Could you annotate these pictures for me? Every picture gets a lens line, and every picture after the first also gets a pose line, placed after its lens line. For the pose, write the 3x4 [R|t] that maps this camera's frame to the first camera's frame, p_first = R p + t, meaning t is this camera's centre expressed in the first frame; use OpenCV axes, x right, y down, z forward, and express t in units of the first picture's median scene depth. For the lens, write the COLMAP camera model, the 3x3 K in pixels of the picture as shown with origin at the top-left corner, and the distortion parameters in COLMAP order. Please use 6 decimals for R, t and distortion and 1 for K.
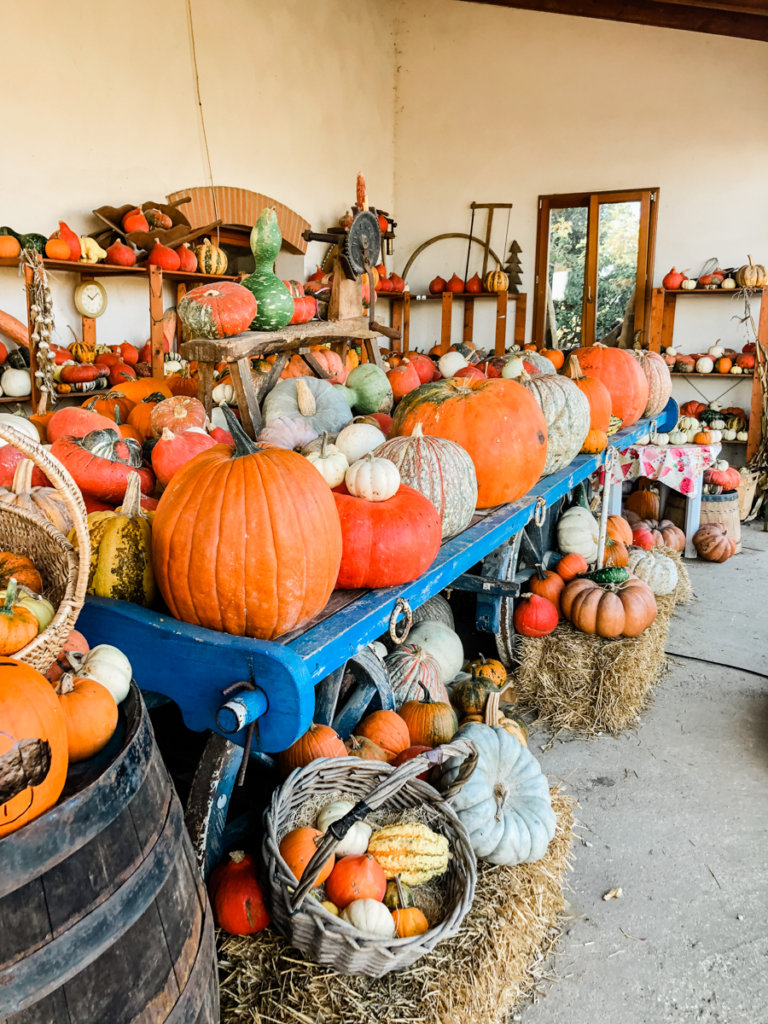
lens RADIAL K [[833.6, 0, 384.0], [0, 833.6, 512.3], [0, 0, 1]] dist [0.003086, 0.003101]
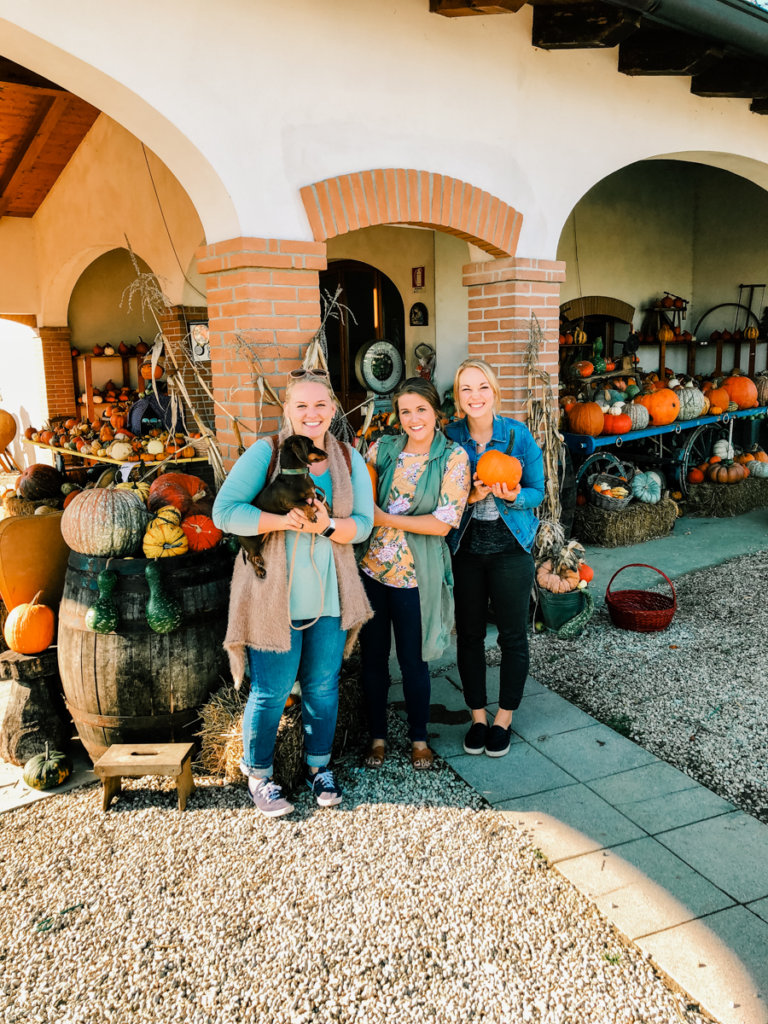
lens RADIAL K [[833.6, 0, 384.0], [0, 833.6, 512.5], [0, 0, 1]] dist [0.003086, 0.003101]
pose [[0.913574, 0.040564, -0.404645, 0.206602], [-0.050772, 0.998605, -0.014523, 0.190873], [0.403491, 0.033812, 0.914359, -1.077494]]
